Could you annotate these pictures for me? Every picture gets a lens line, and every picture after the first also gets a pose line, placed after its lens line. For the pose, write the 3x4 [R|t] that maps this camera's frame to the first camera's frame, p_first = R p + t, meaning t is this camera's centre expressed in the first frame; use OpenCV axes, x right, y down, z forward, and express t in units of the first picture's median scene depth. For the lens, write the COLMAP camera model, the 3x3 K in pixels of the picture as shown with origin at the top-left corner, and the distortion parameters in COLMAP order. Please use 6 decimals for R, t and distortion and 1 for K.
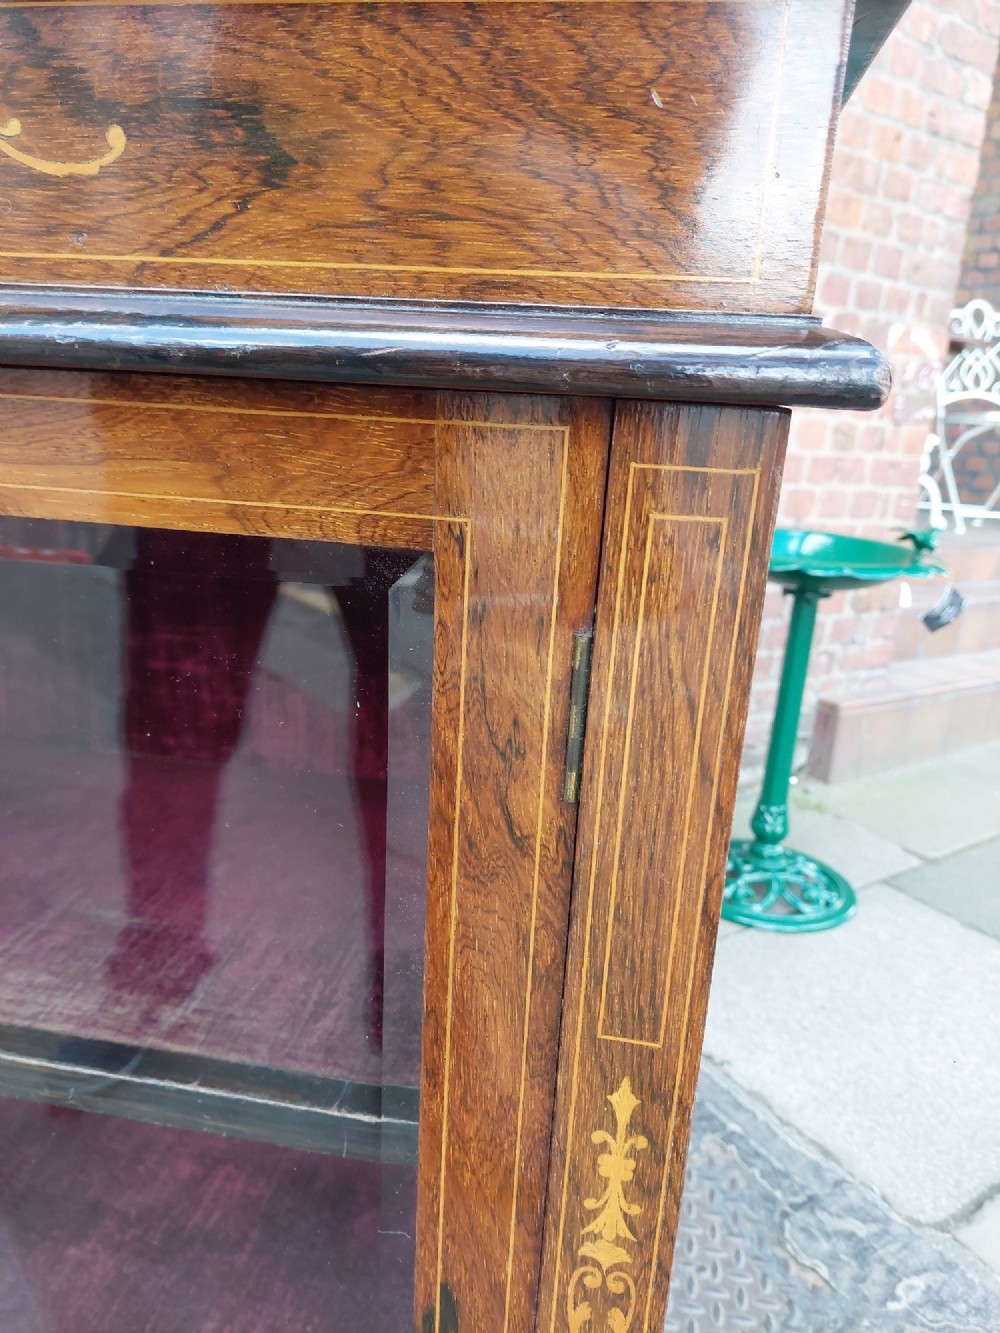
lens RADIAL K [[981.1, 0, 475.5], [0, 981.1, 696.6], [0, 0, 1]] dist [0.037130, -0.036317]
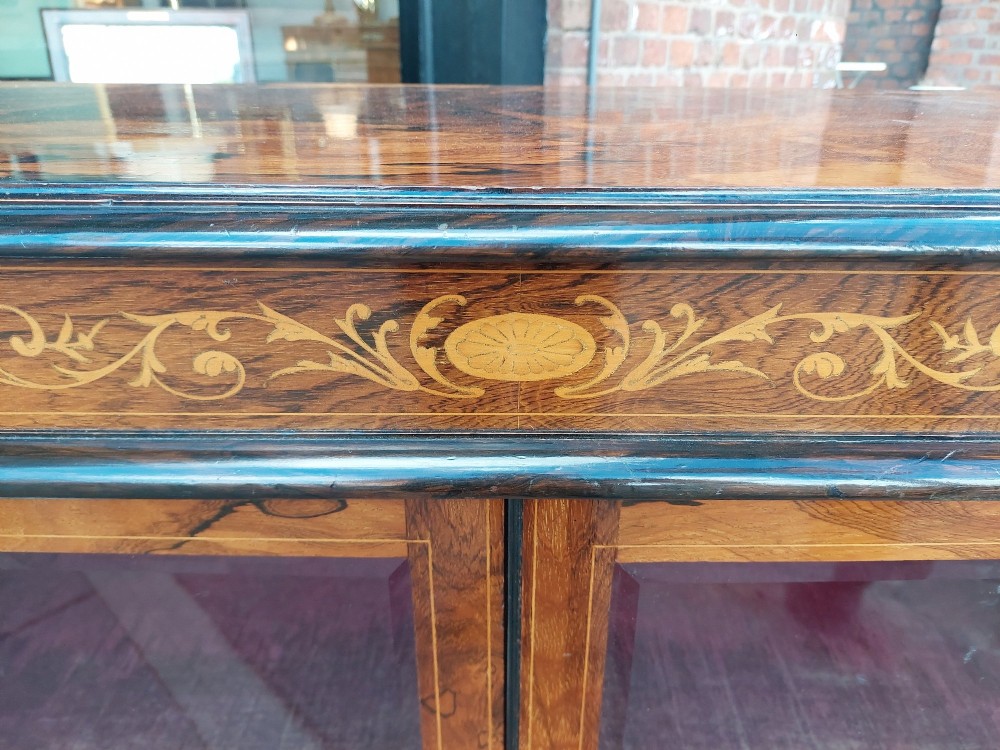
lens RADIAL K [[738.4, 0, 500.0], [0, 738.4, 375.0], [0, 0, 1]] dist [0.047292, -0.060721]
pose [[0.982098, -0.116788, 0.147795, -0.439661], [0.094996, 0.984597, 0.146780, -0.195514], [-0.162661, -0.130112, 0.978066, 0.029776]]
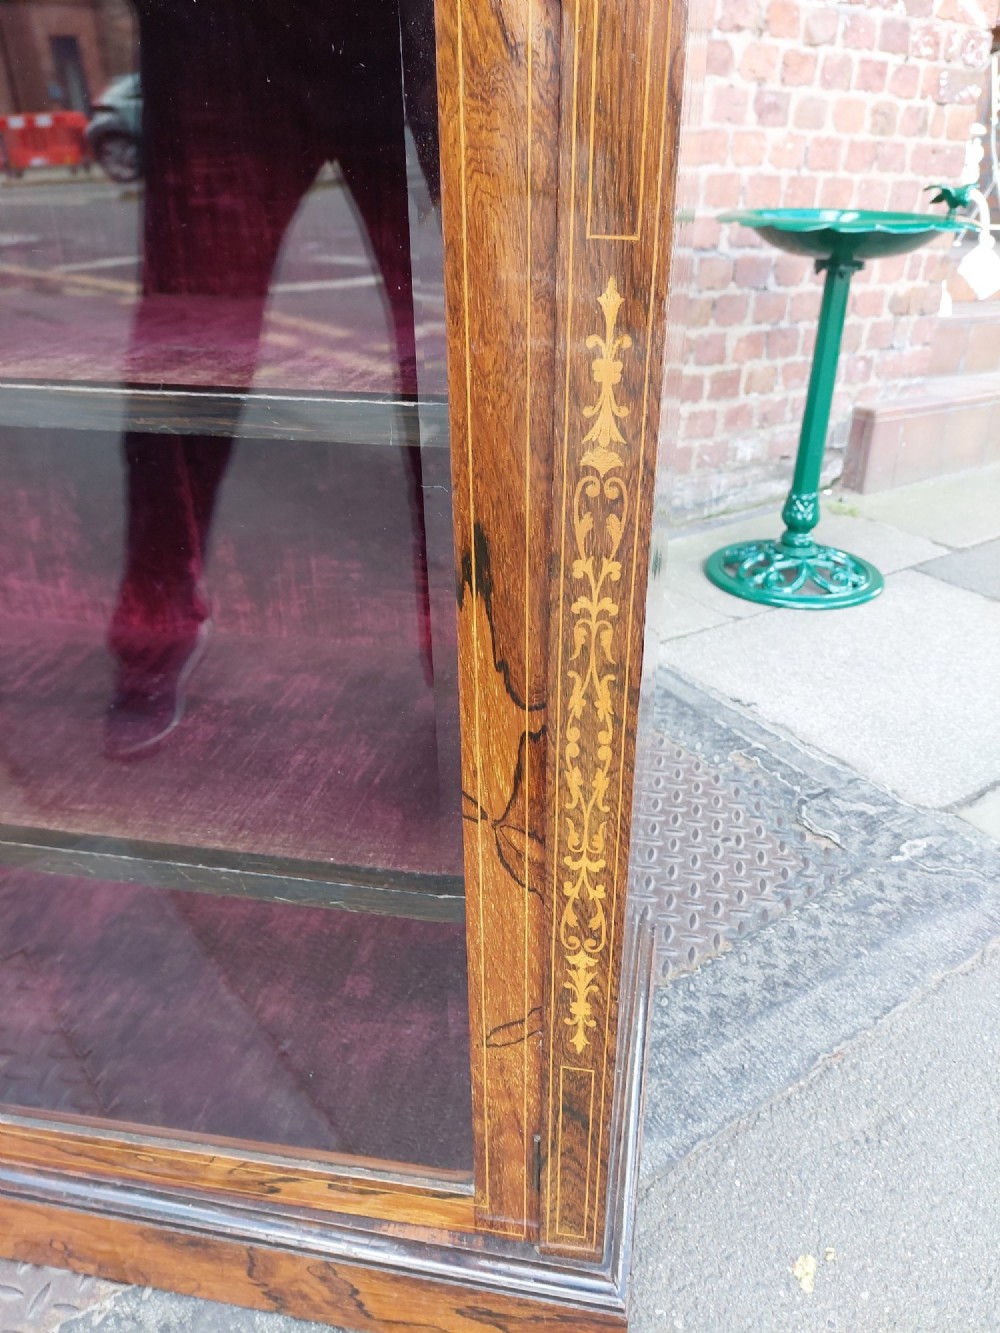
lens RADIAL K [[969.8, 0, 500.0], [0, 969.8, 666.5], [0, 0, 1]] dist [0.064655, -0.070206]
pose [[0.998643, -0.044401, -0.027223, 0.007896], [0.048249, 0.985520, 0.162548, 0.195285], [0.019611, -0.163641, 0.986325, -0.081139]]
